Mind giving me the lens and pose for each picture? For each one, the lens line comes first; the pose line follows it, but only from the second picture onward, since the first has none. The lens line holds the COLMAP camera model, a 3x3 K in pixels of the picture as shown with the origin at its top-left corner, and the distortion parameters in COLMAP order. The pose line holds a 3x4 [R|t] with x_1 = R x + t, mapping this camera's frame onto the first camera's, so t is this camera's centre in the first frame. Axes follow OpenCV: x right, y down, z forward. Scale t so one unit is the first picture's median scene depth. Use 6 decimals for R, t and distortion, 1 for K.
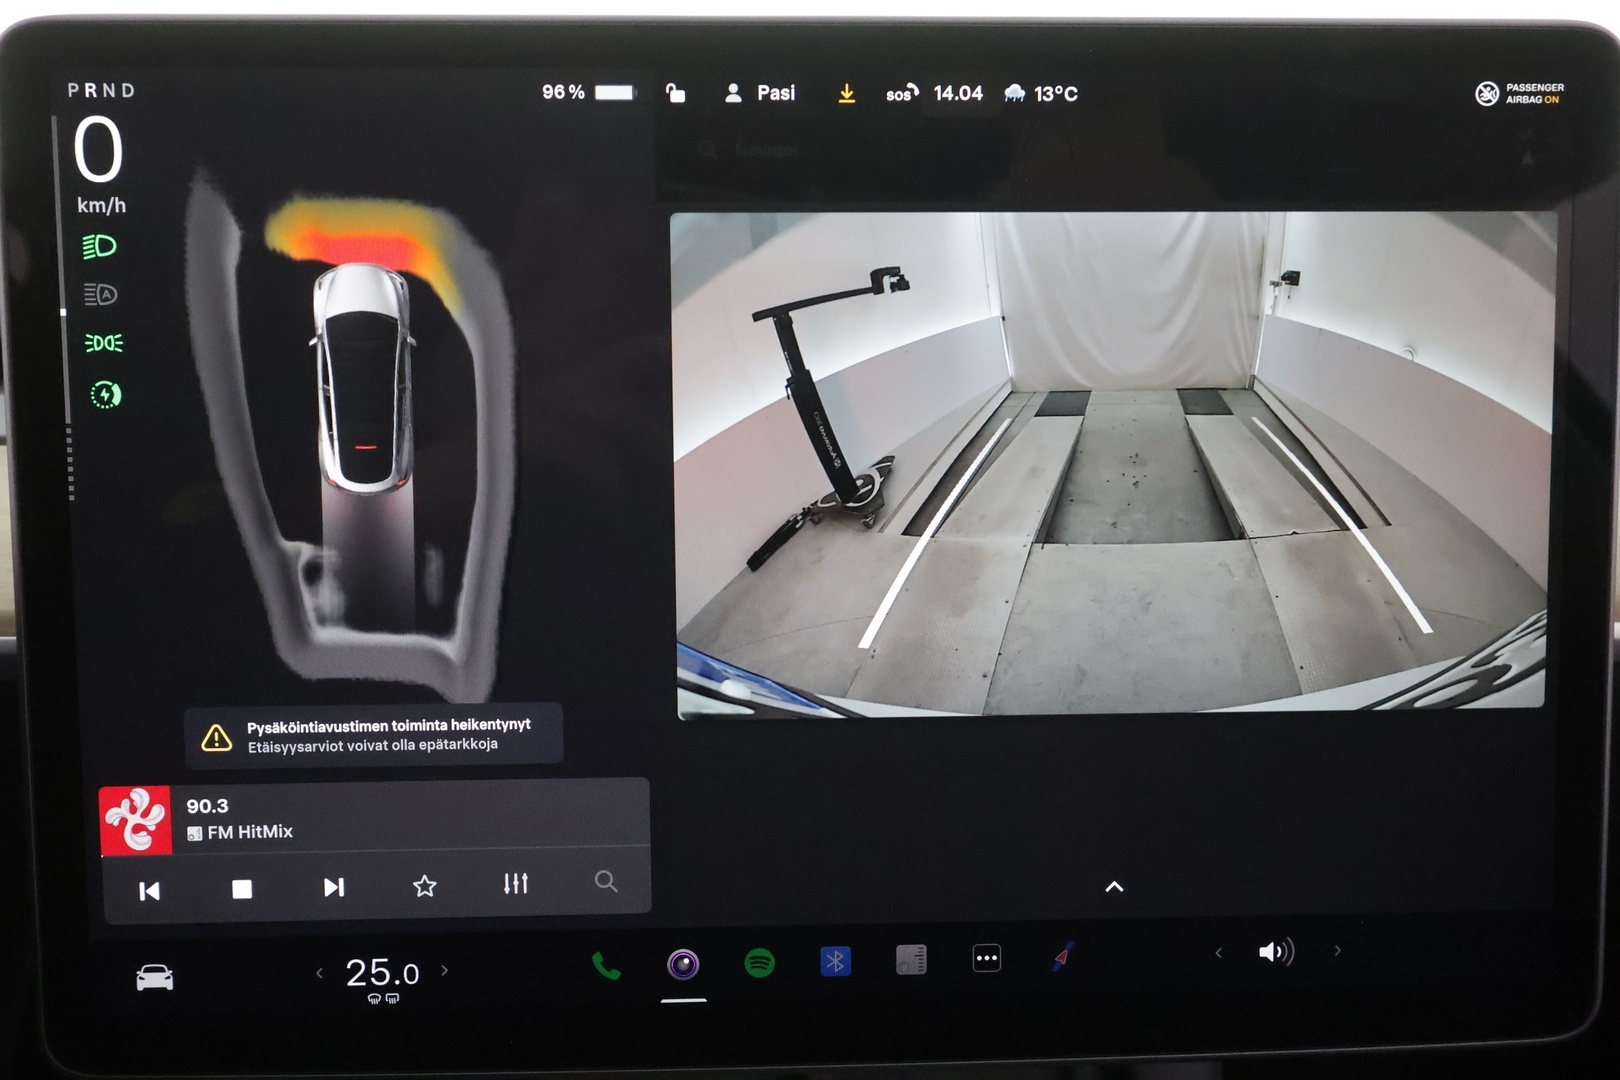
lens RADIAL K [[1341.2, 0, 813.3], [0, 1341.2, 528.3], [0, 0, 1]] dist [0.001610, 0.008037]
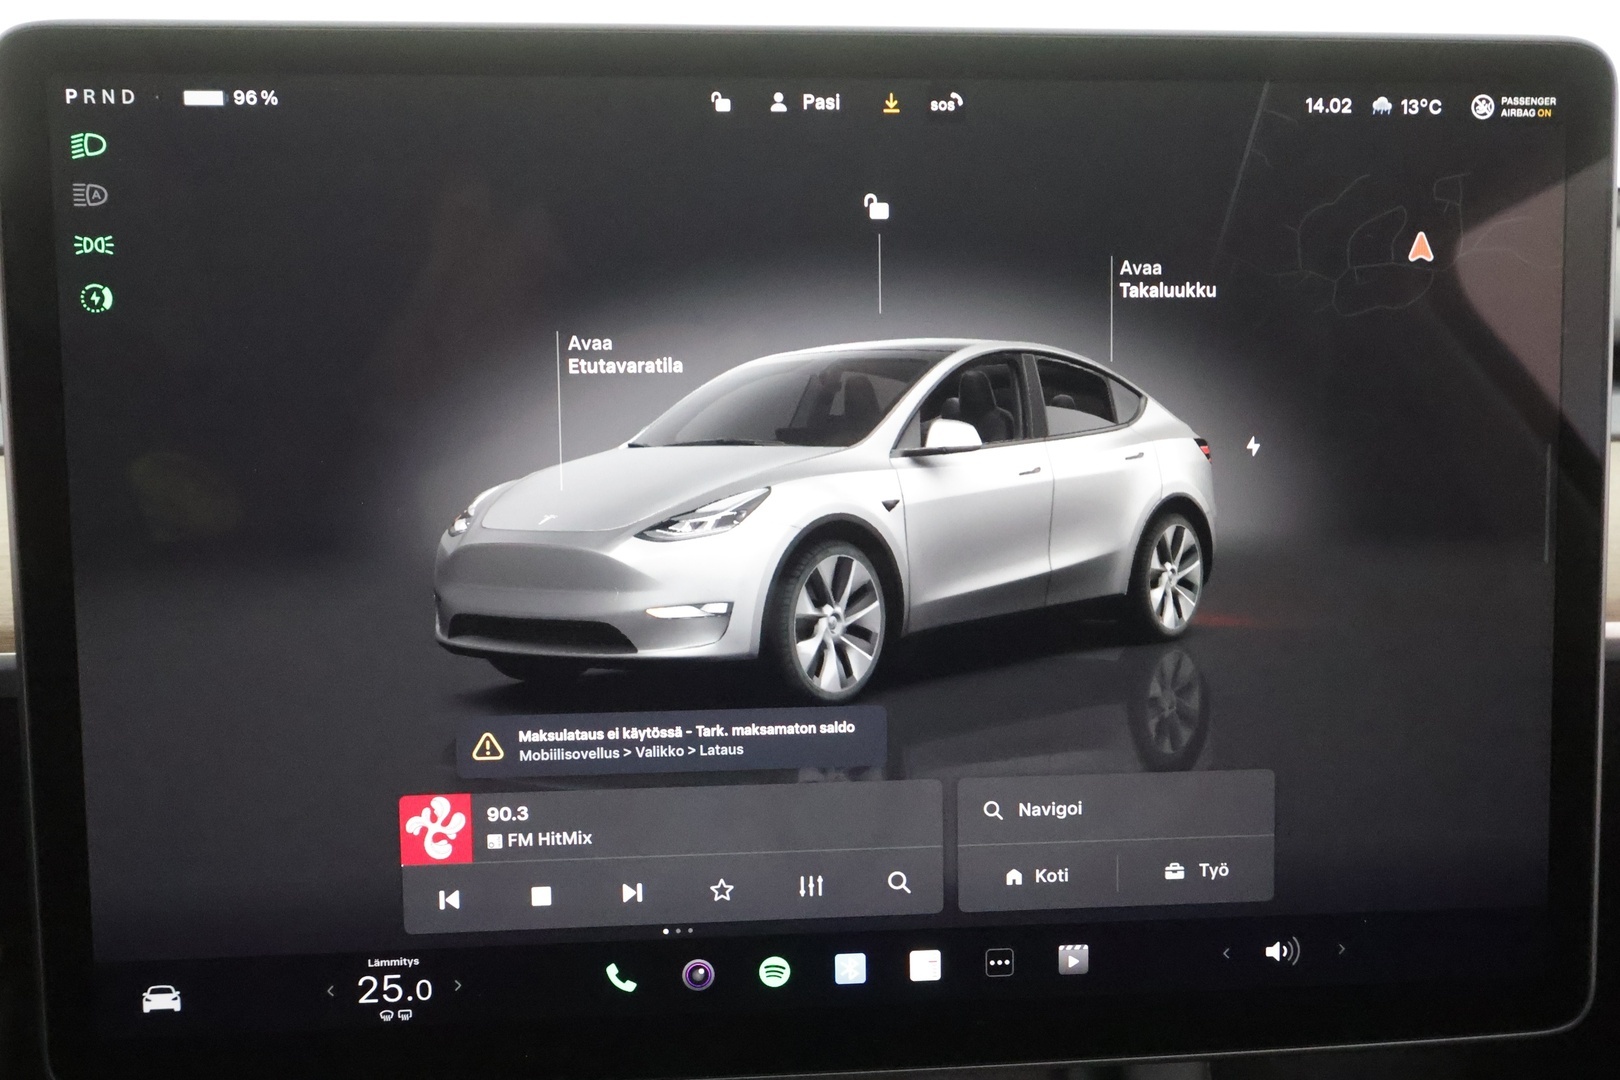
lens RADIAL K [[1343.5, 0, 810.0], [0, 1343.5, 540.0], [0, 0, 1]] dist [0.000265, 0.000027]
pose [[0.999290, -0.007481, 0.036935, -0.260588], [0.007428, 0.999971, 0.001588, 0.002603], [-0.036946, -0.001313, 0.999316, -0.010334]]
